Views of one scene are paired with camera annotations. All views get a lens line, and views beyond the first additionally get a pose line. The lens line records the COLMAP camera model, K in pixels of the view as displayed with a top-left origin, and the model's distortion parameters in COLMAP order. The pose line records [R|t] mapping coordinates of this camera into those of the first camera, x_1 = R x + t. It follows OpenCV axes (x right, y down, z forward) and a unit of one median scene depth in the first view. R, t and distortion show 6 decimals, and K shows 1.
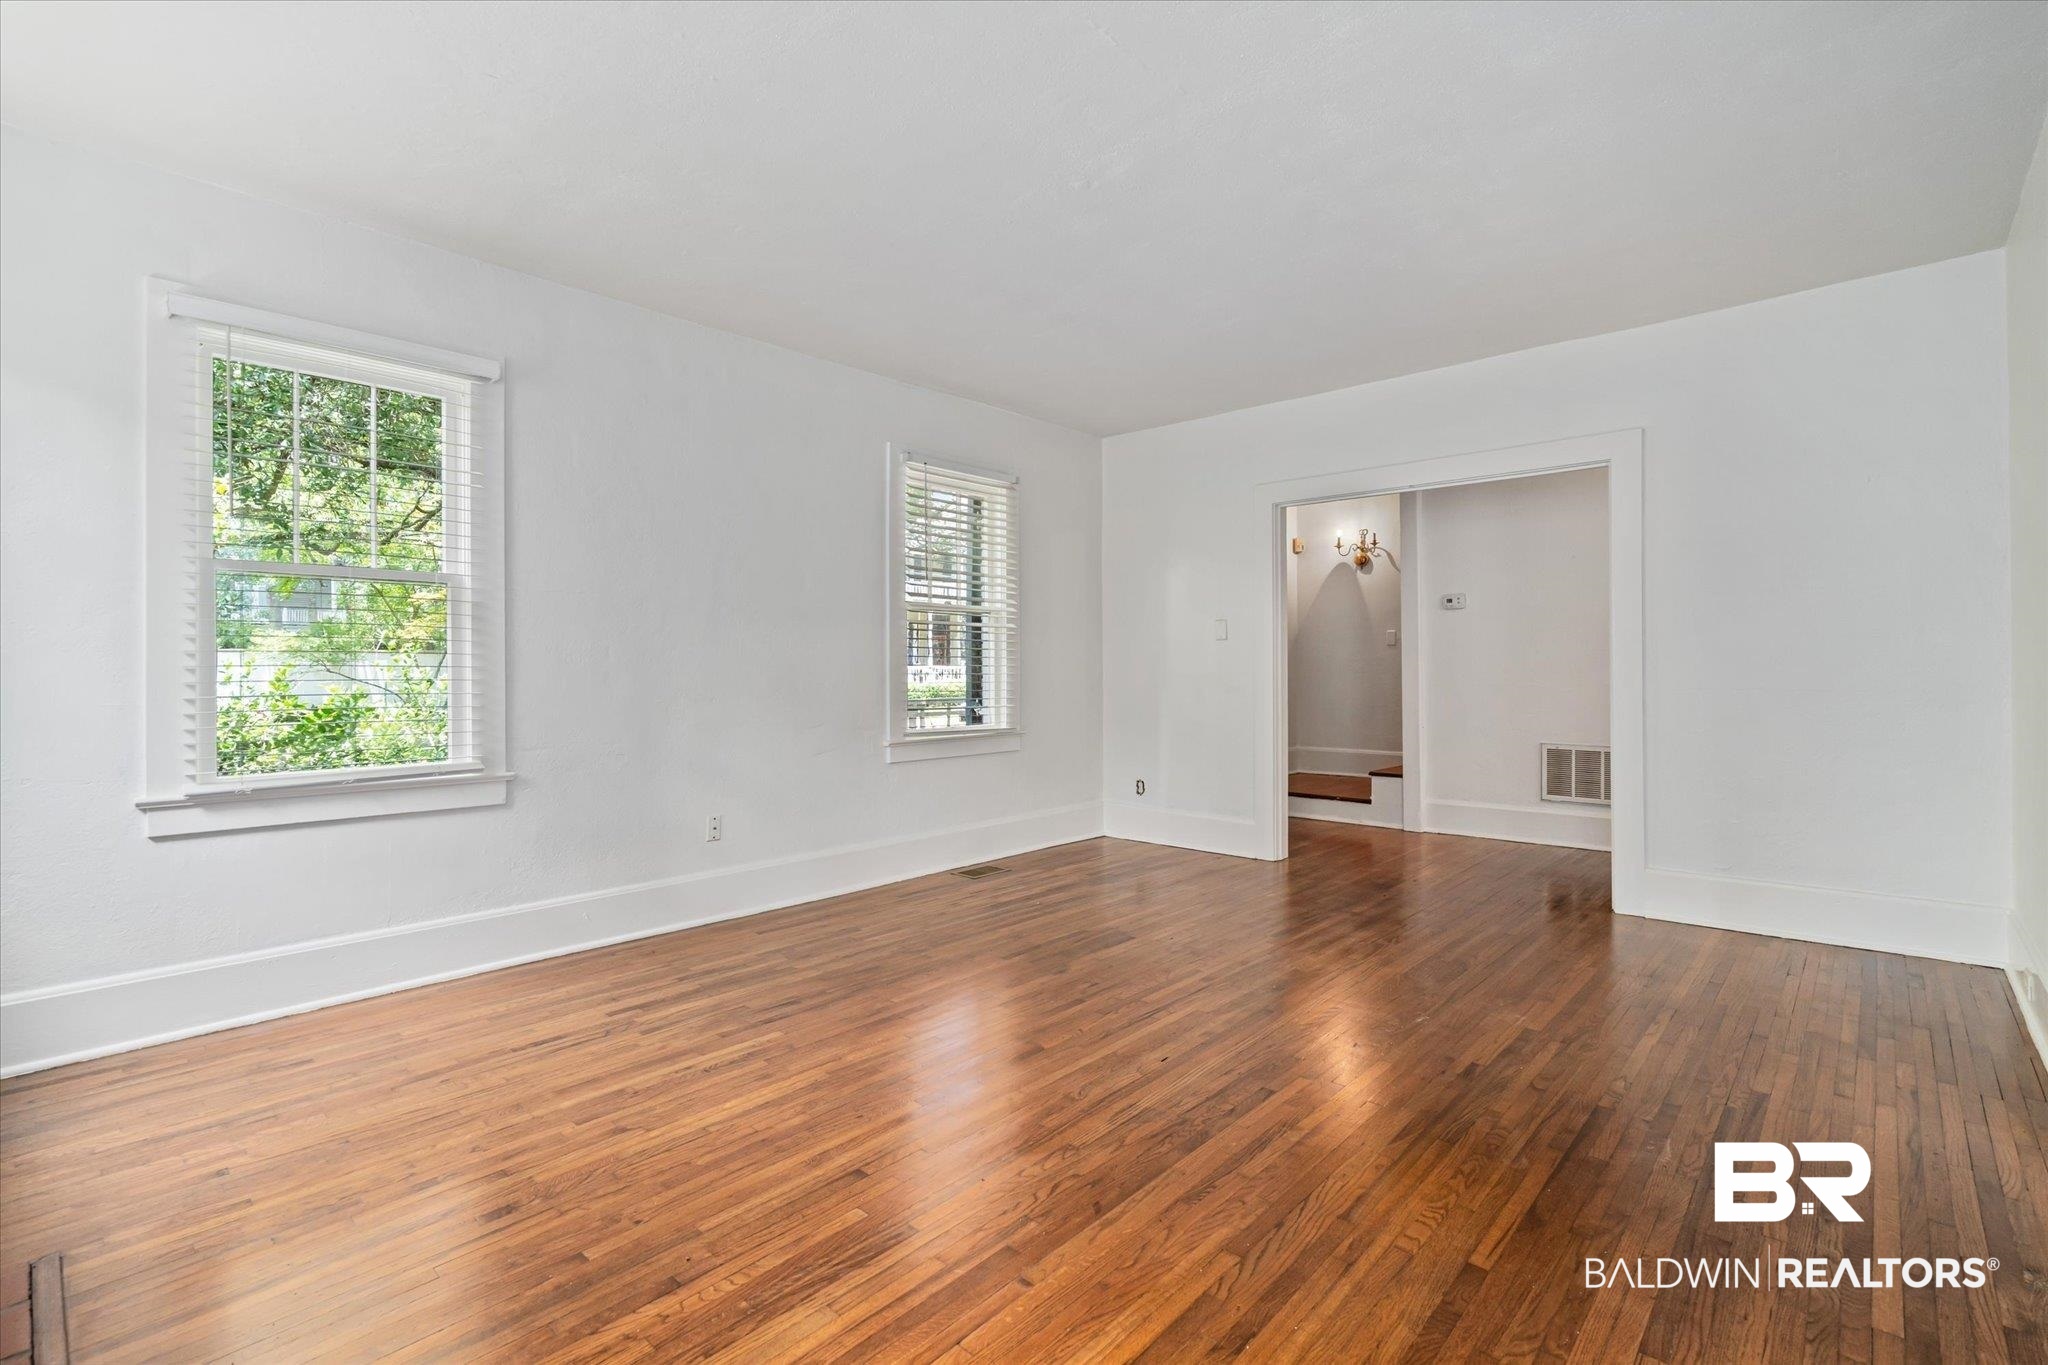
lens RADIAL K [[933.0, 0, 986.8], [0, 933.0, 671.4], [0, 0, 1]] dist [-0.008598, 0.001505]
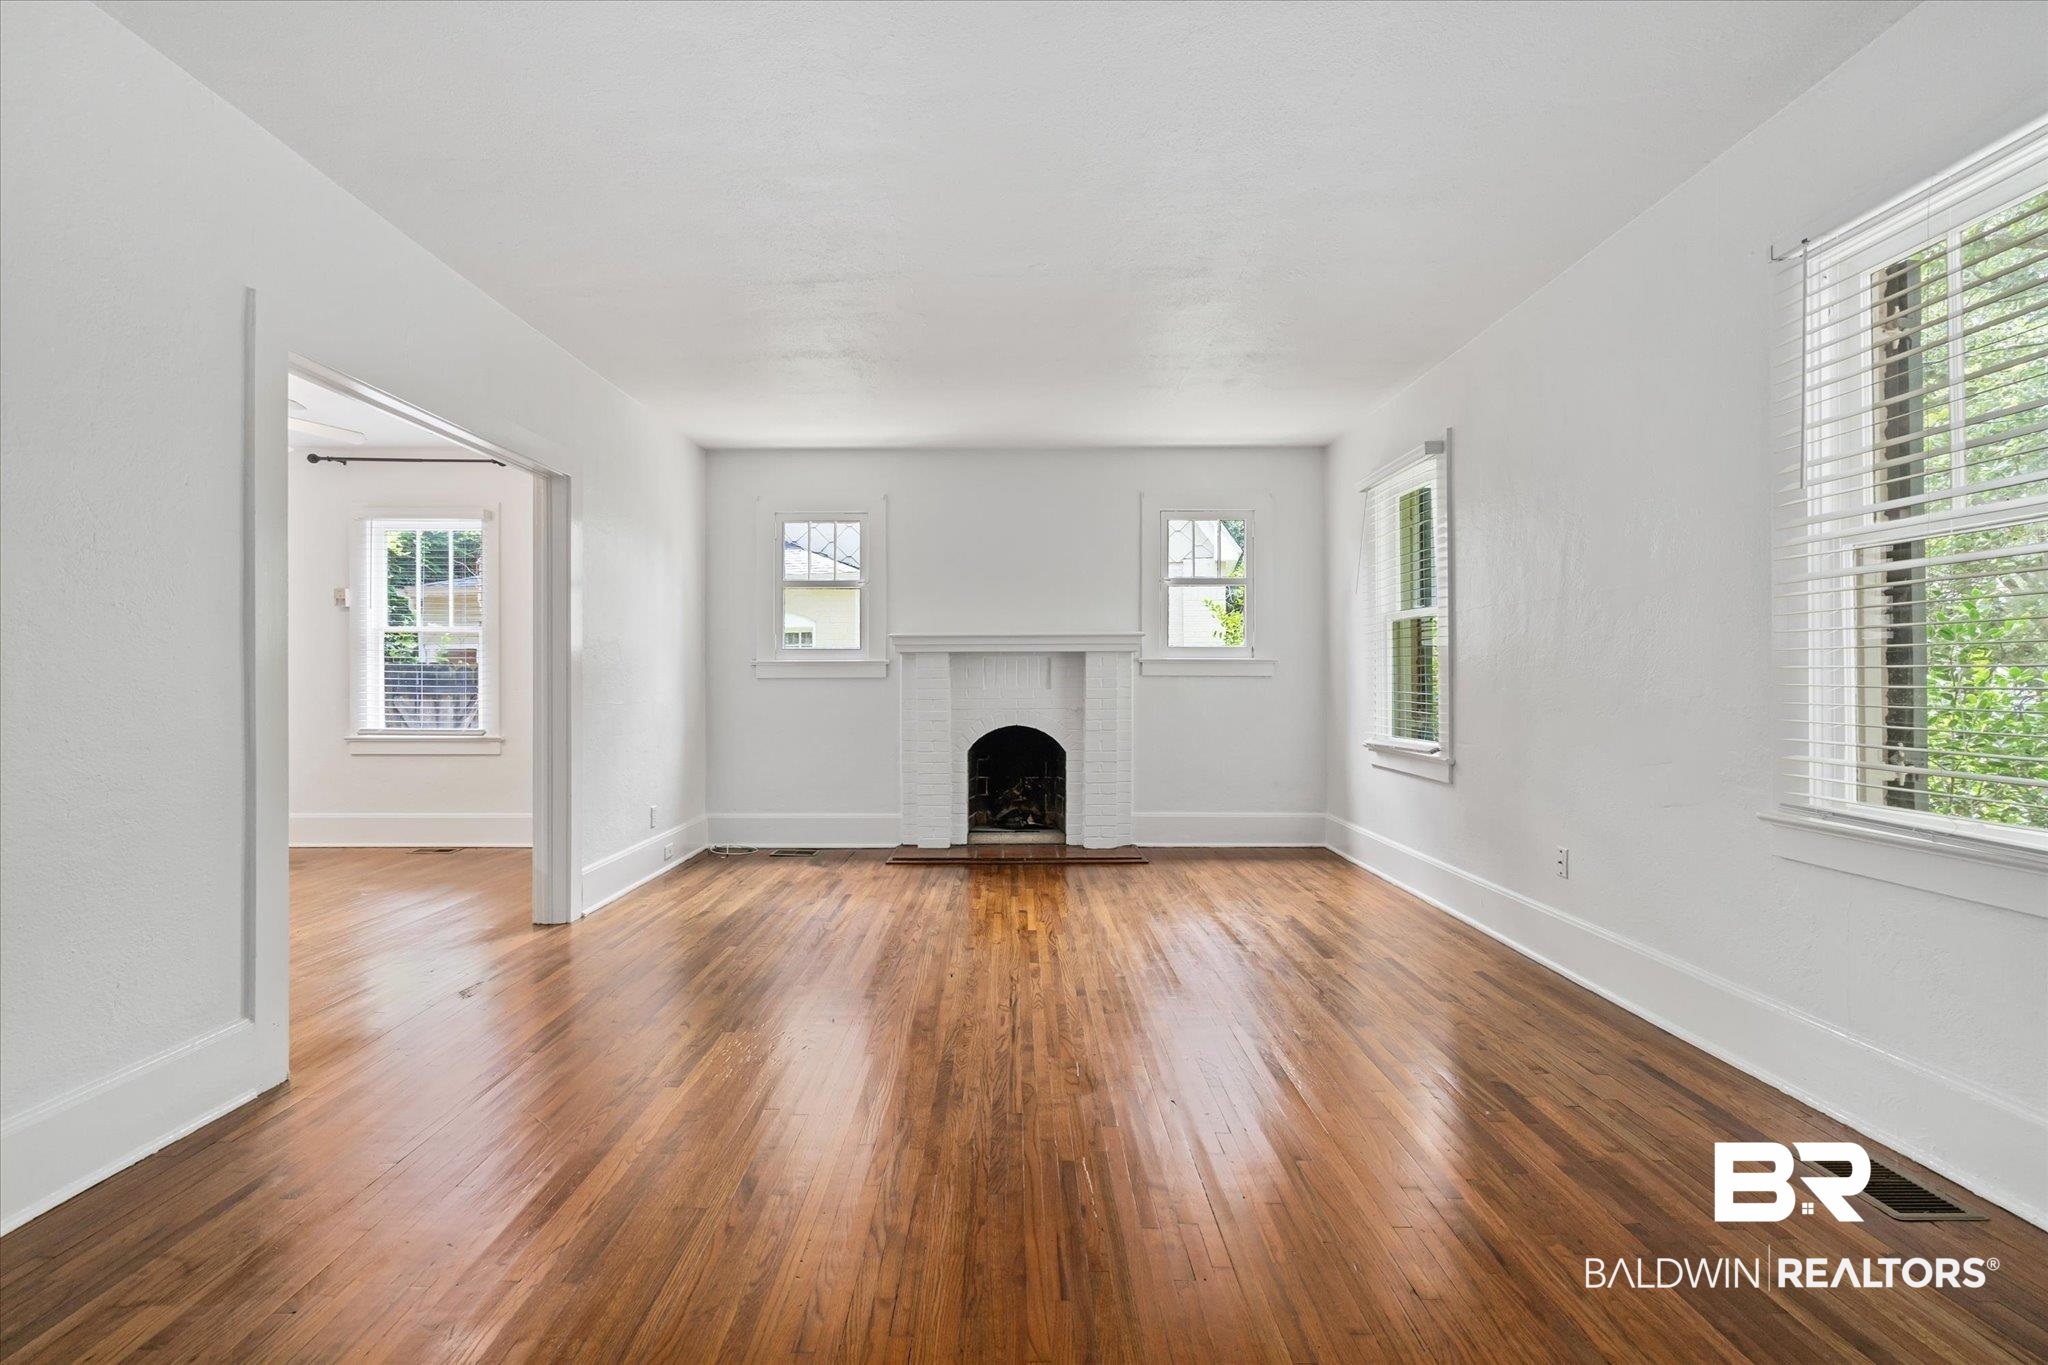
lens RADIAL K [[933.0, 0, 1025.6], [0, 933.0, 681.4], [0, 0, 1]] dist [-0.008598, 0.001505]
pose [[-0.714180, 0.010523, -0.699883, 0.769340], [0.007413, 0.999945, 0.007469, -0.009591], [0.699923, 0.000146, -0.714218, 1.490022]]
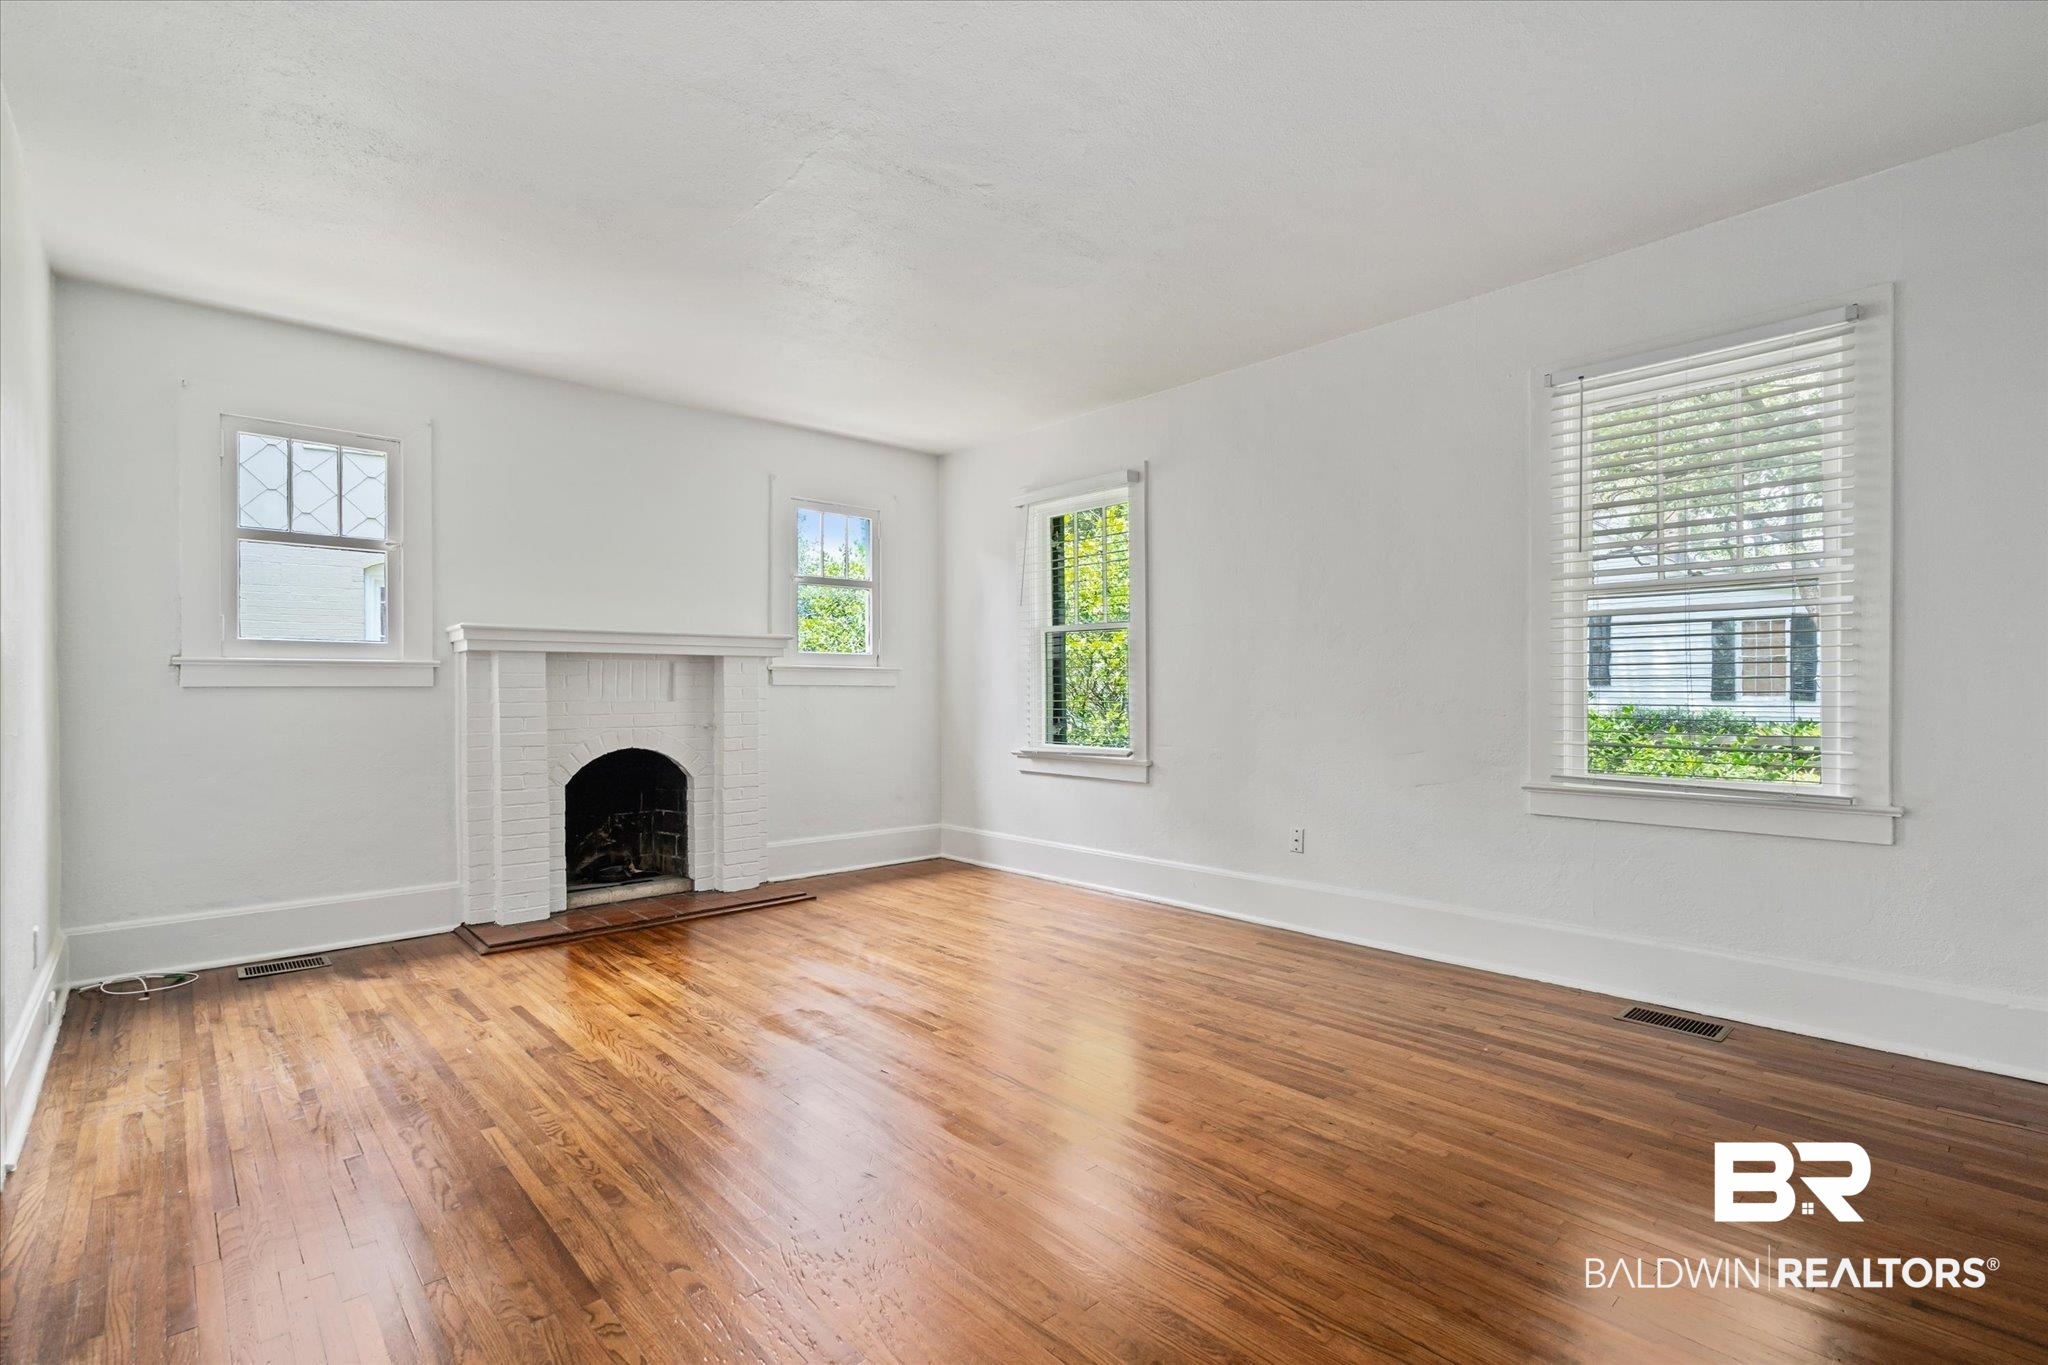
lens RADIAL K [[933.0, 0, 1025.8], [0, 933.0, 696.3], [0, 0, 1]] dist [-0.008598, 0.001505]
pose [[-0.054368, 0.013139, -0.998435, 0.881095], [0.003195, 0.999911, 0.012984, -0.005761], [0.998516, -0.002484, -0.054405, 0.891008]]
